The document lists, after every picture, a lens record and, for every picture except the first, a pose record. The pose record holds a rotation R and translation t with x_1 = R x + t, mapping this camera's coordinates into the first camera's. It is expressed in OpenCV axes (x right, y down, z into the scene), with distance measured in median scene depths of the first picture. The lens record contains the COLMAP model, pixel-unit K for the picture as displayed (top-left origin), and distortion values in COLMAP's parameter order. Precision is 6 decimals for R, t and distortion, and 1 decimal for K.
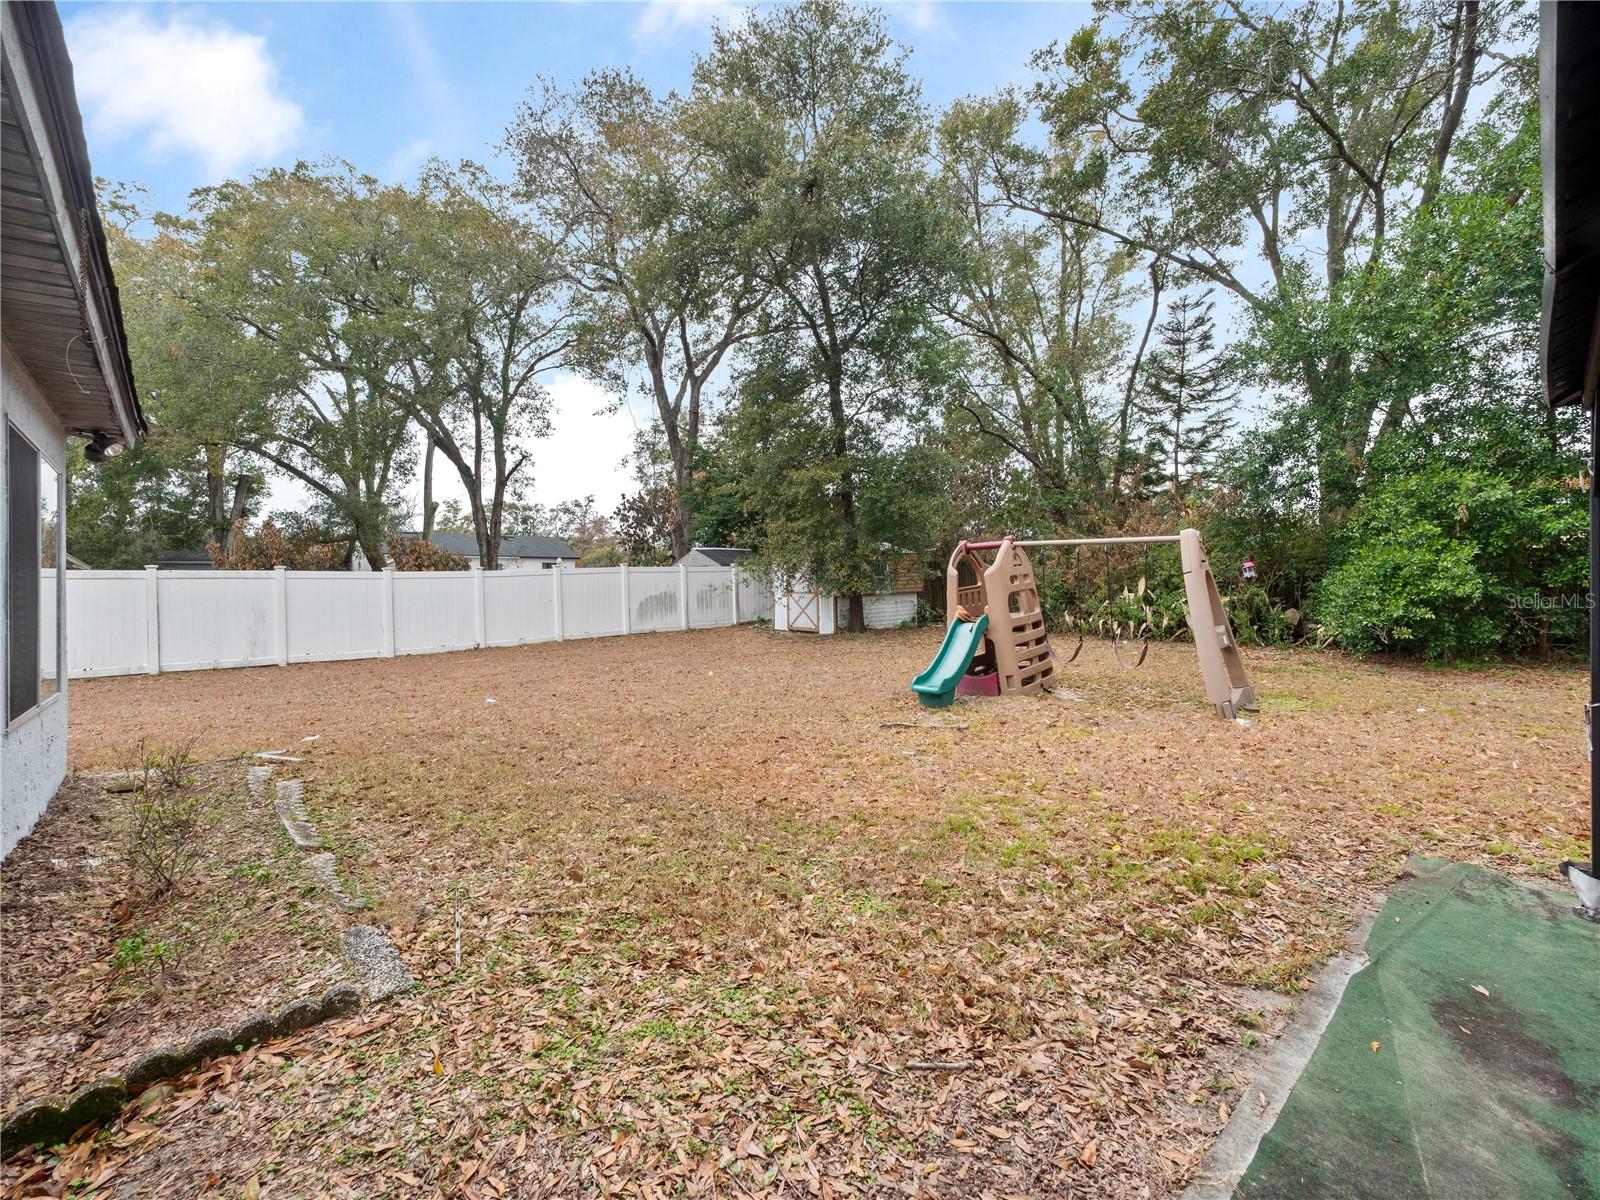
lens RADIAL K [[684.5, 0, 796.1], [0, 684.5, 590.8], [0, 0, 1]] dist [0.002838, 0.000175]
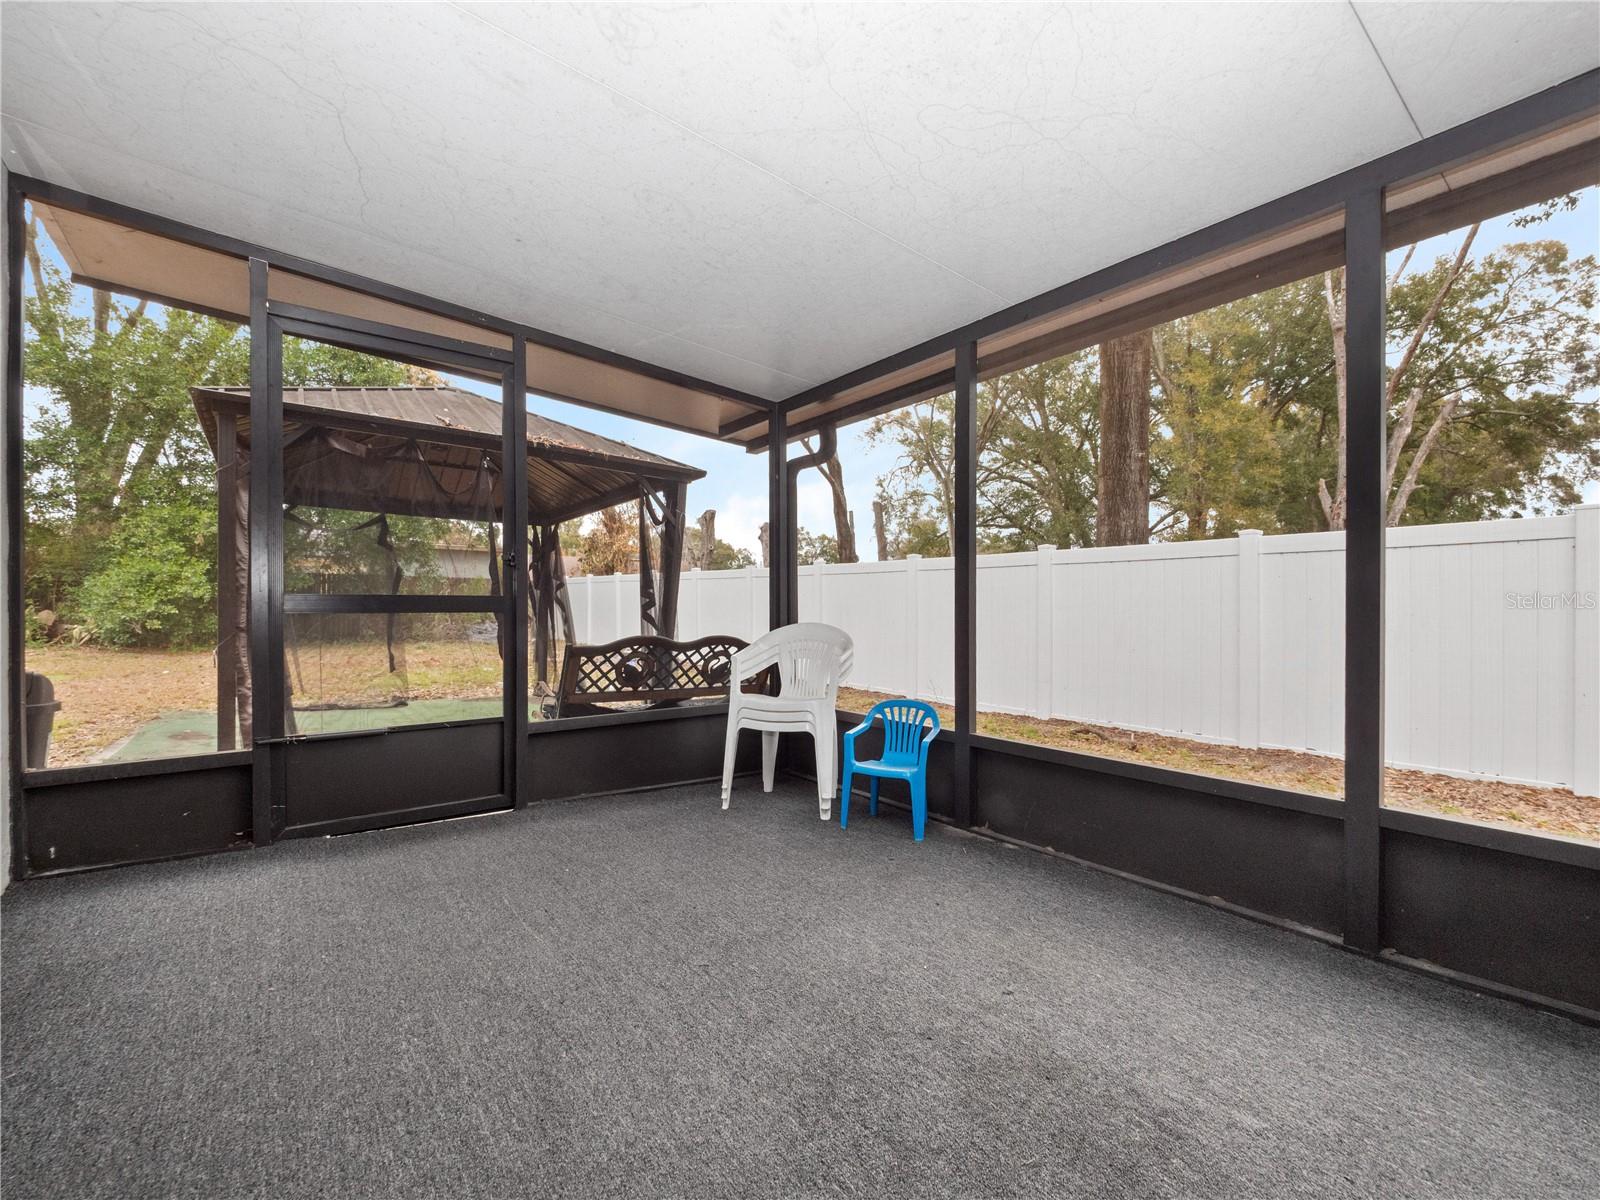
lens RADIAL K [[684.5, 0, 795.2], [0, 684.5, 604.6], [0, 0, 1]] dist [0.002838, 0.000175]
pose [[0.091351, 0.026234, 0.995473, -0.284714], [-0.011753, 0.999612, -0.025264, 0.037406], [-0.995749, -0.009392, 0.091624, -0.312473]]
